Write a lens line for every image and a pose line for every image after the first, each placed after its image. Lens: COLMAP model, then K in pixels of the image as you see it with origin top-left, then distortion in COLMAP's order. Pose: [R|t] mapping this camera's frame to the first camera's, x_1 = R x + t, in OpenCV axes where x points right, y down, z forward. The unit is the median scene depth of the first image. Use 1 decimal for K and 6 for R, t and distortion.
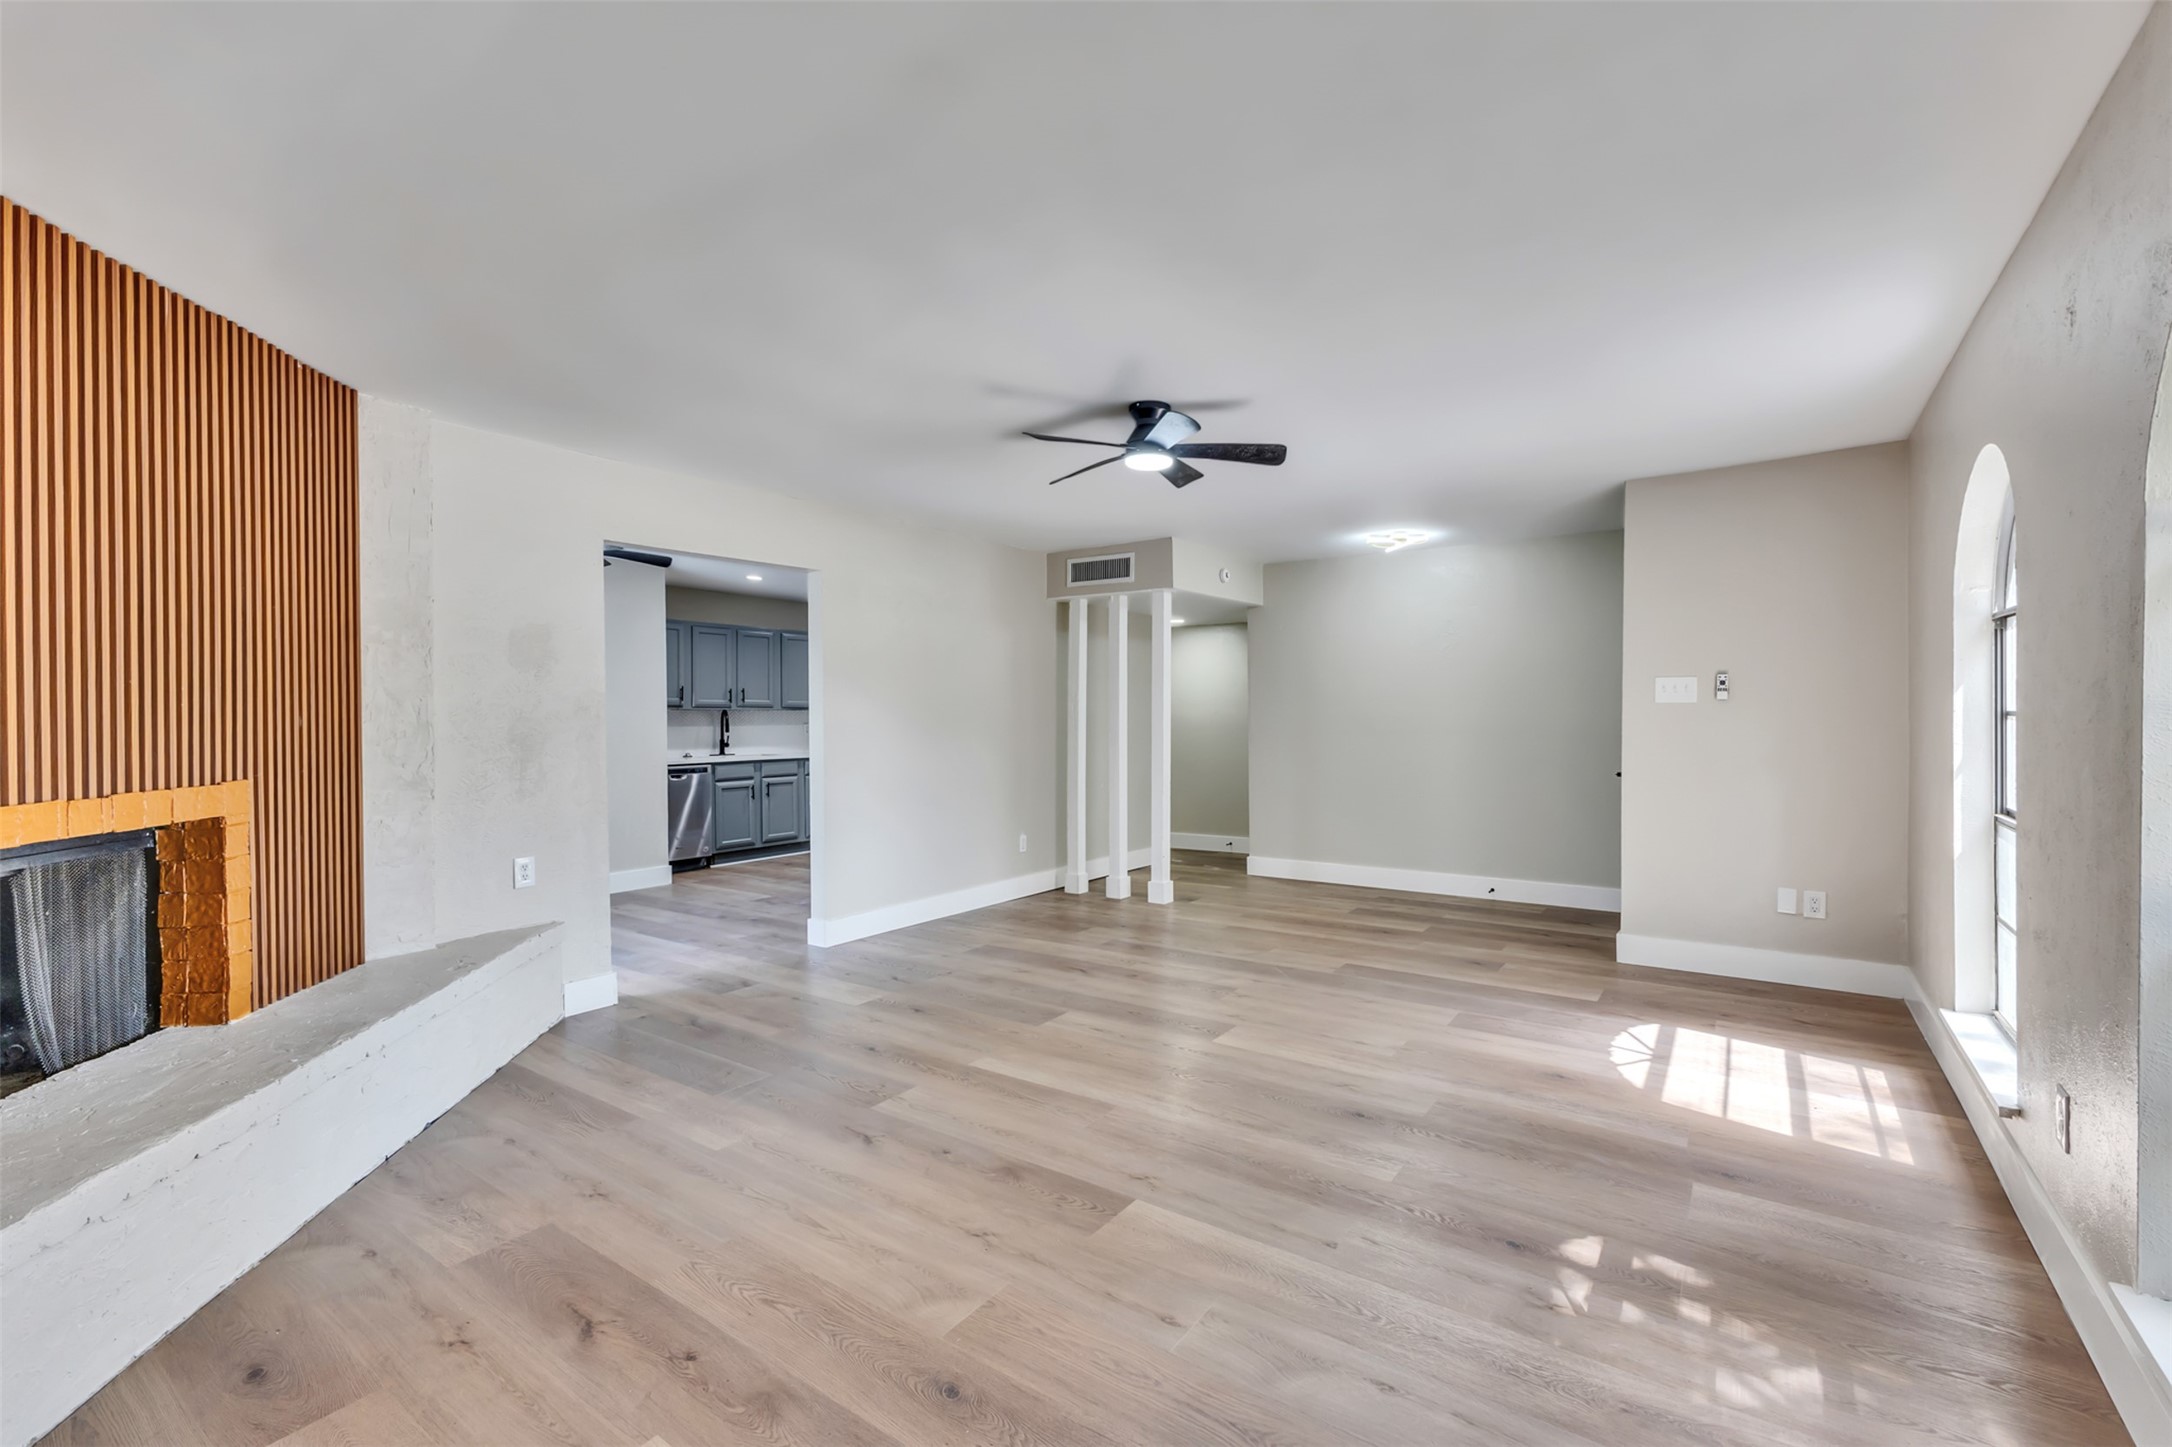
lens RADIAL K [[931.7, 0, 1092.1], [0, 931.7, 725.2], [0, 0, 1]] dist [0.016467, -0.005080]
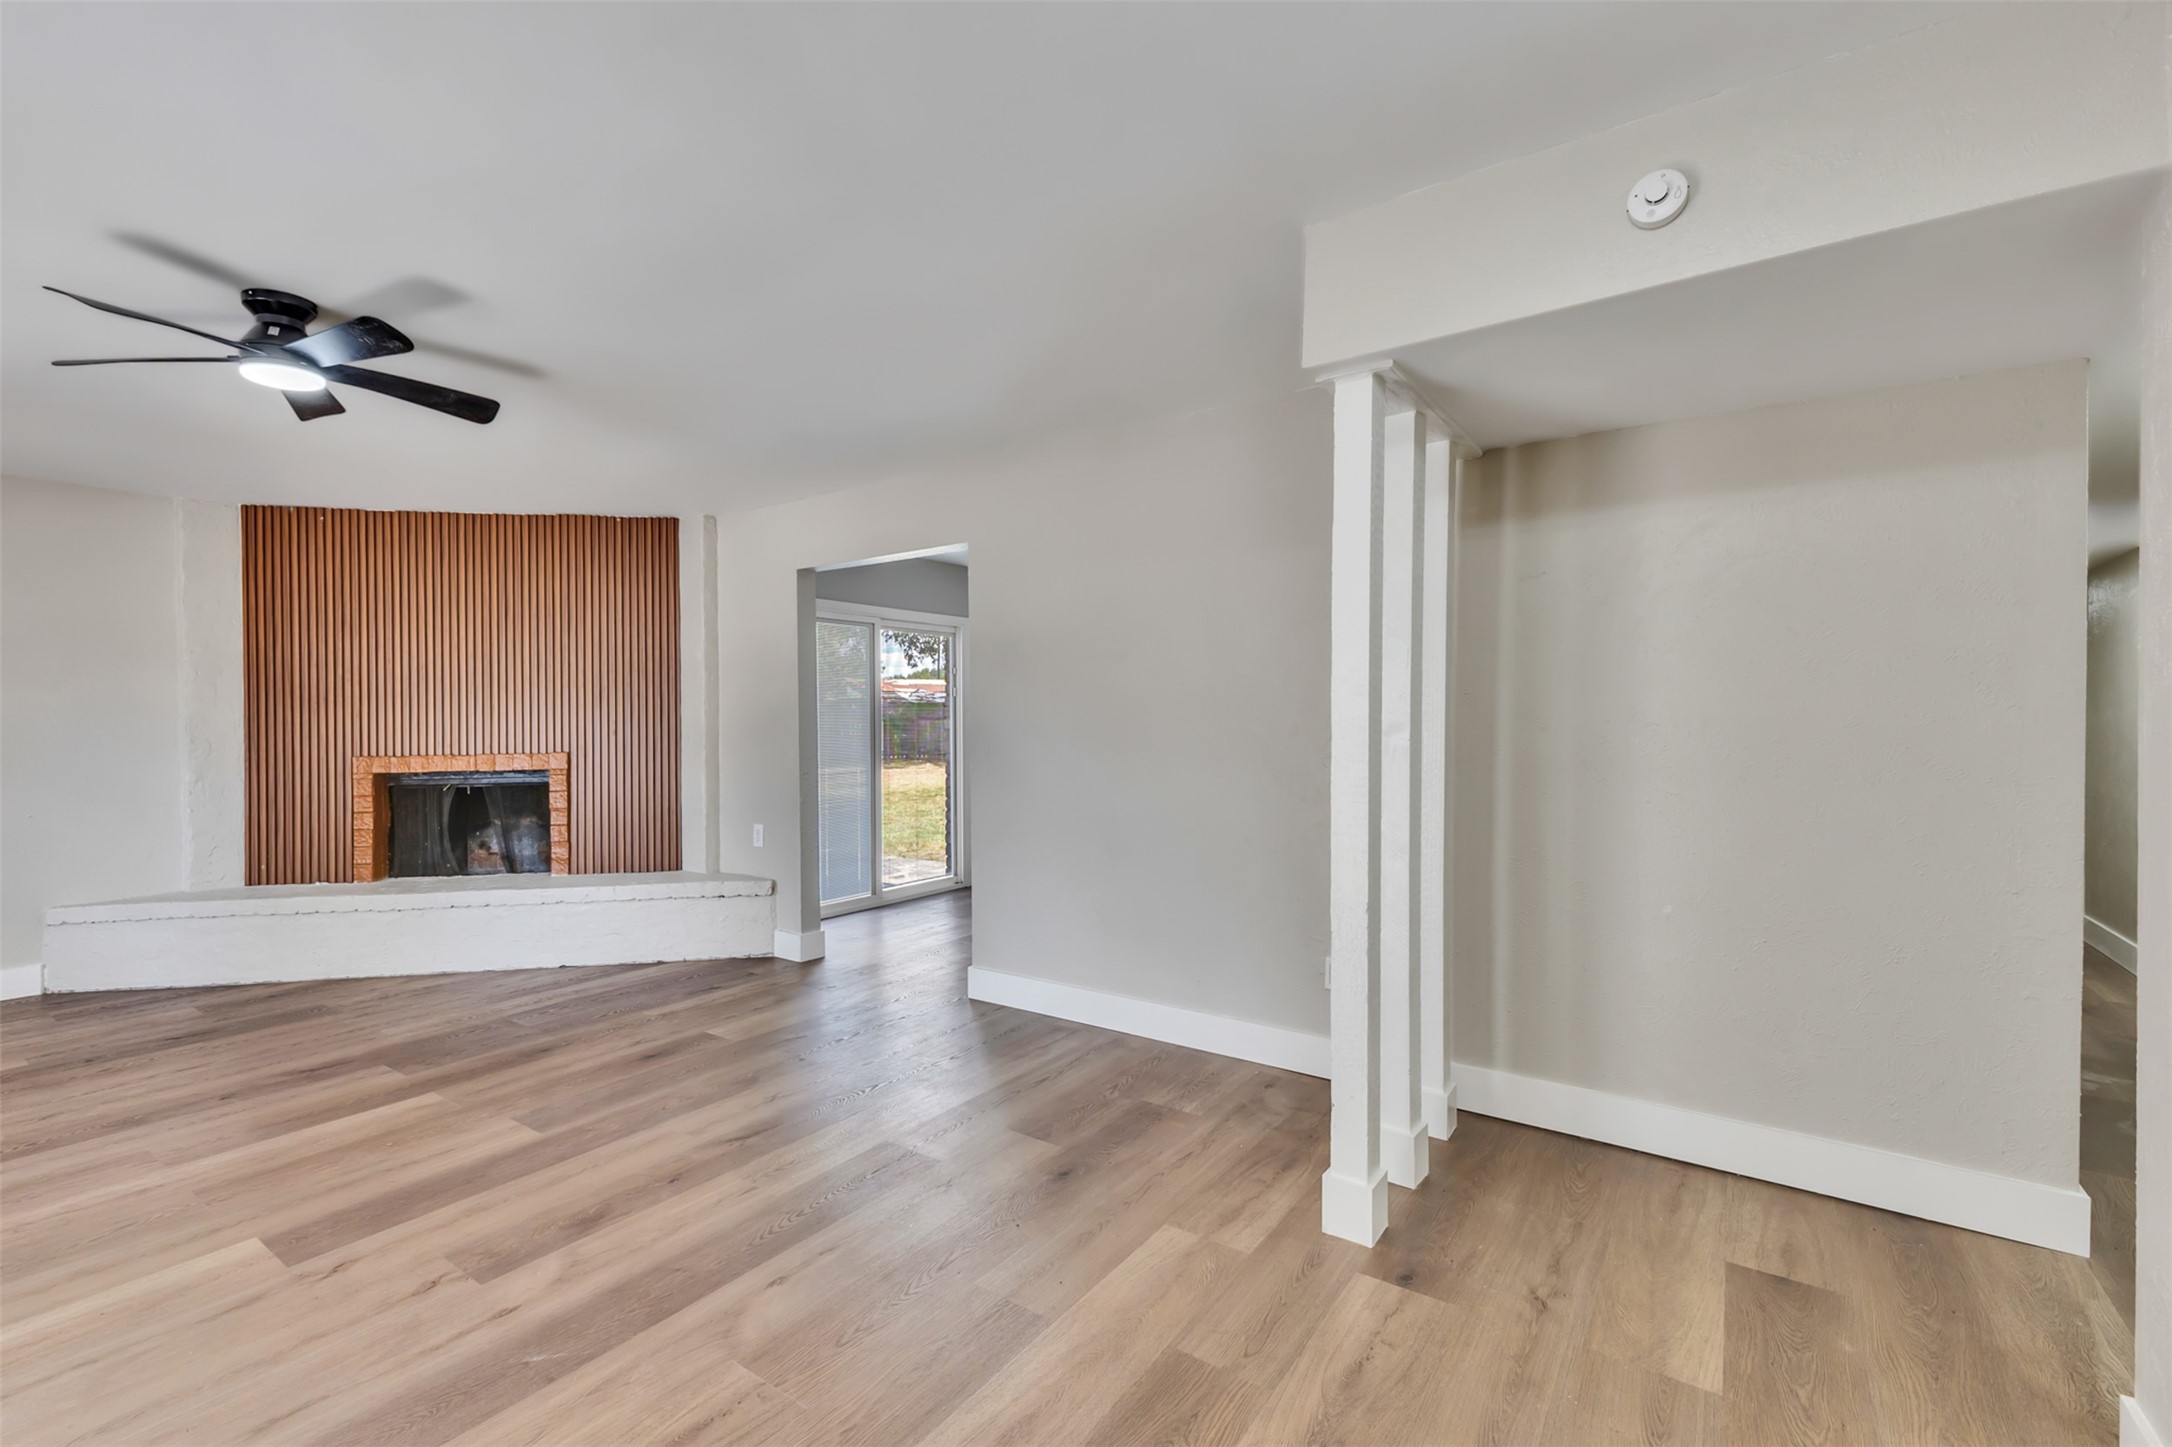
lens RADIAL K [[931.7, 0, 1081.6], [0, 931.7, 719.6], [0, 0, 1]] dist [0.016467, -0.005080]
pose [[-0.002985, 0.013590, -0.999903, 0.825729], [0.001545, 0.999907, 0.013585, -0.028327], [0.999994, -0.001505, -0.003006, 1.681662]]
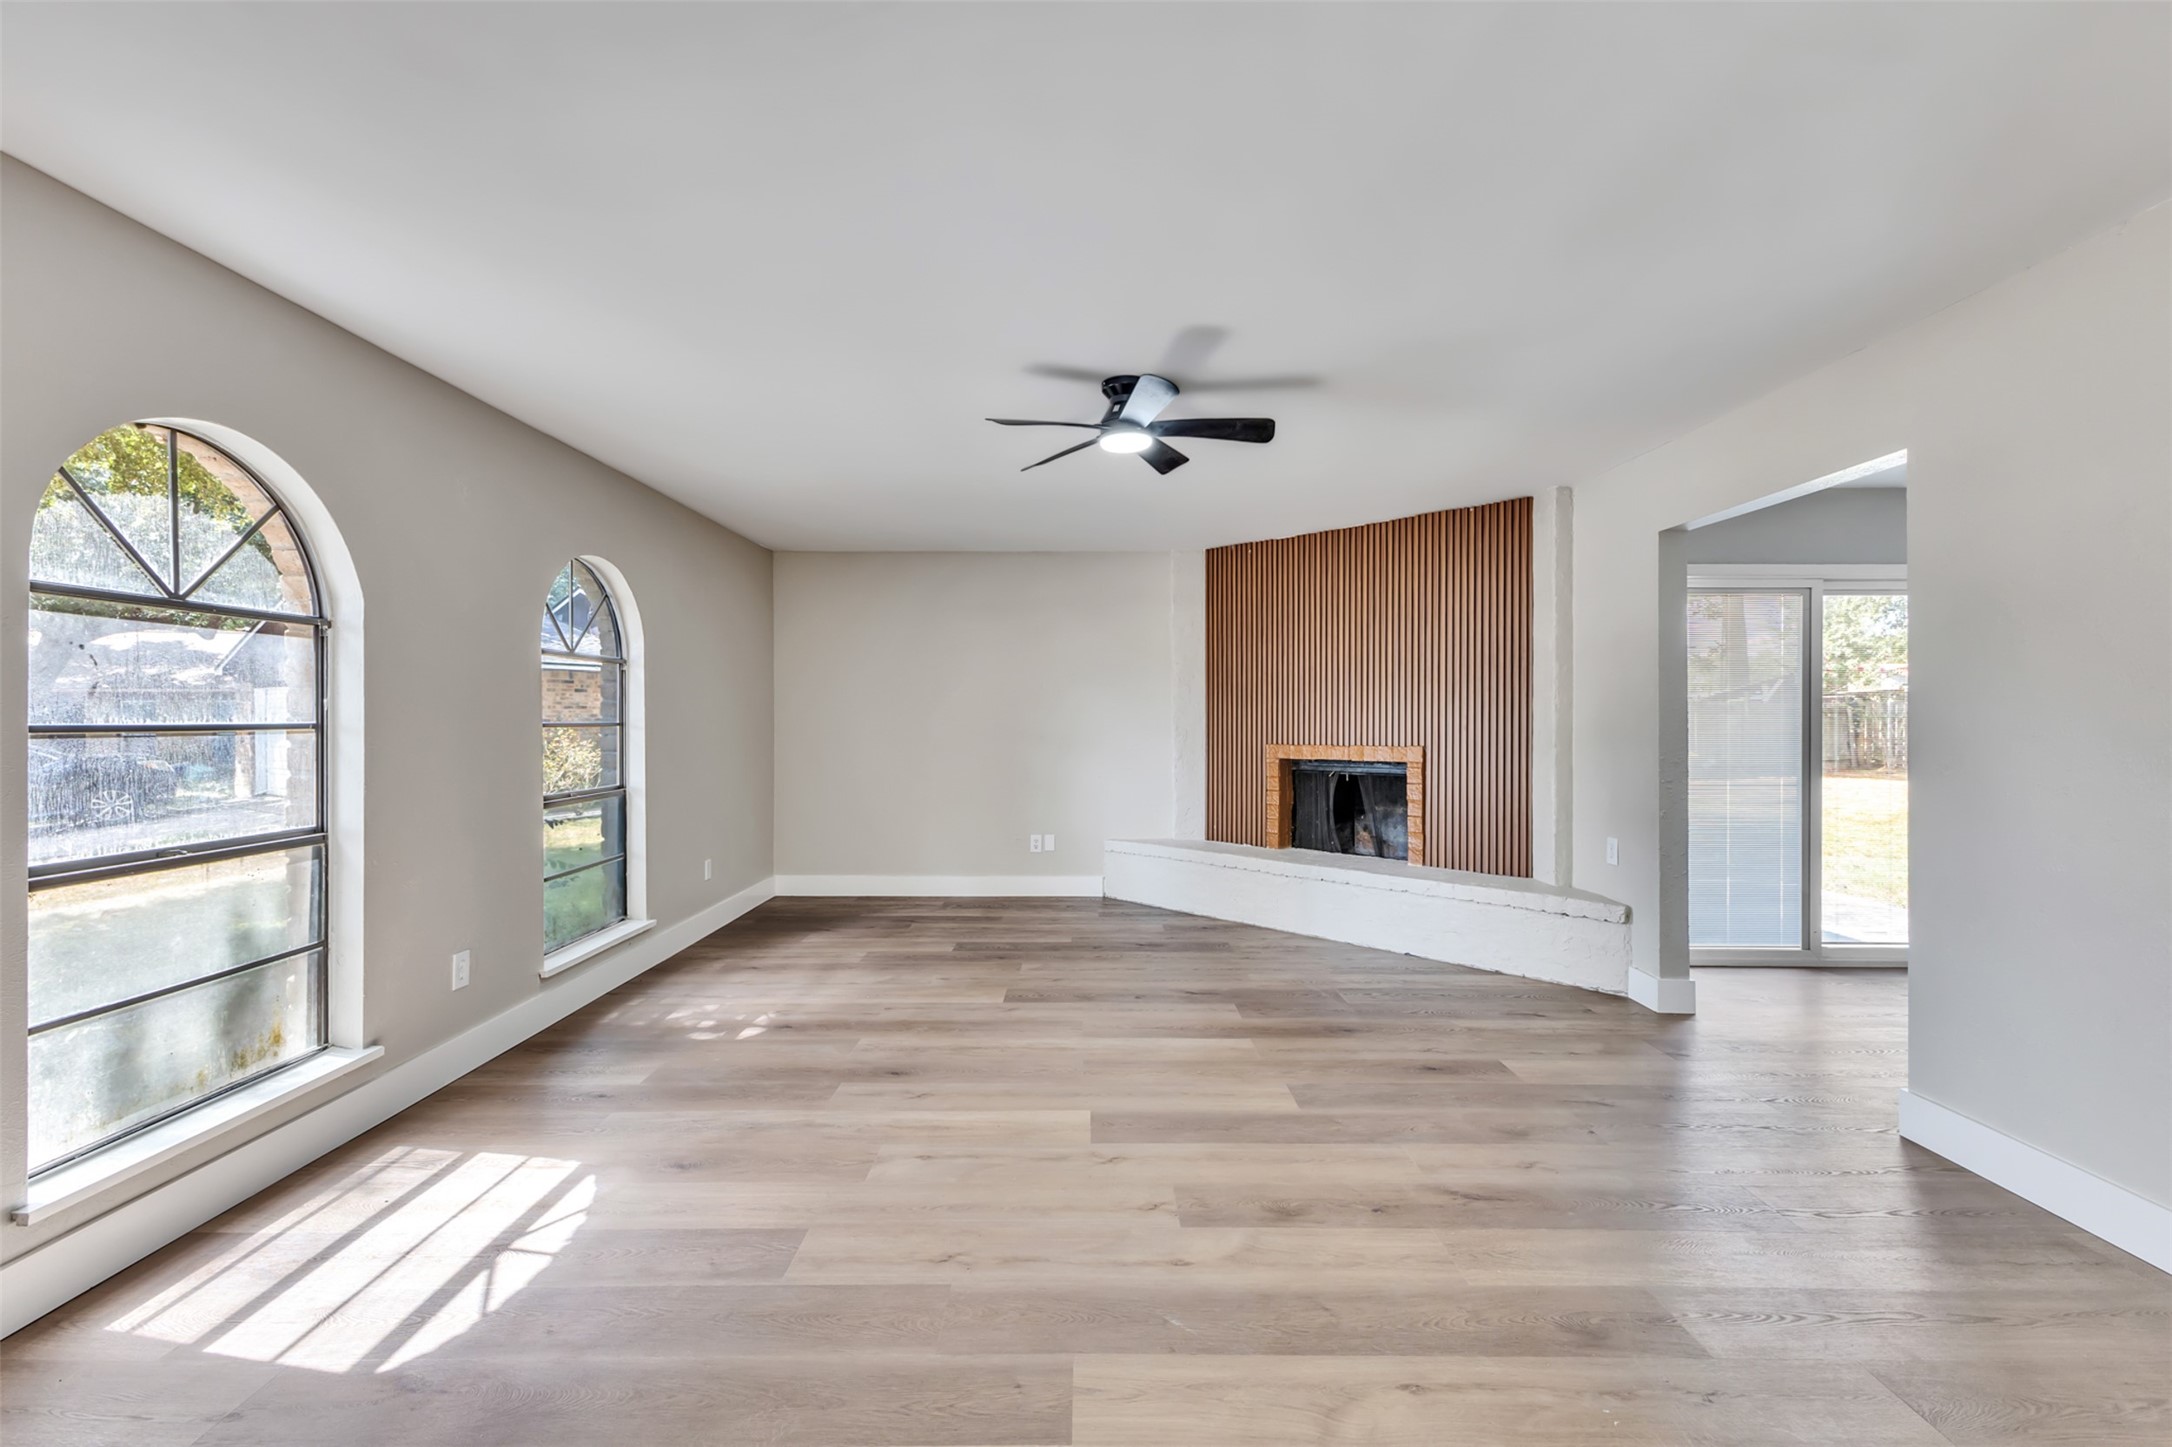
lens RADIAL K [[931.7, 0, 1085.0], [0, 931.7, 715.6], [0, 0, 1]] dist [0.016467, -0.005080]
pose [[-0.820351, 0.010310, -0.571768, 0.648169], [0.006301, 0.999940, 0.008991, -0.023670], [0.571826, 0.003774, -0.820366, 1.798917]]
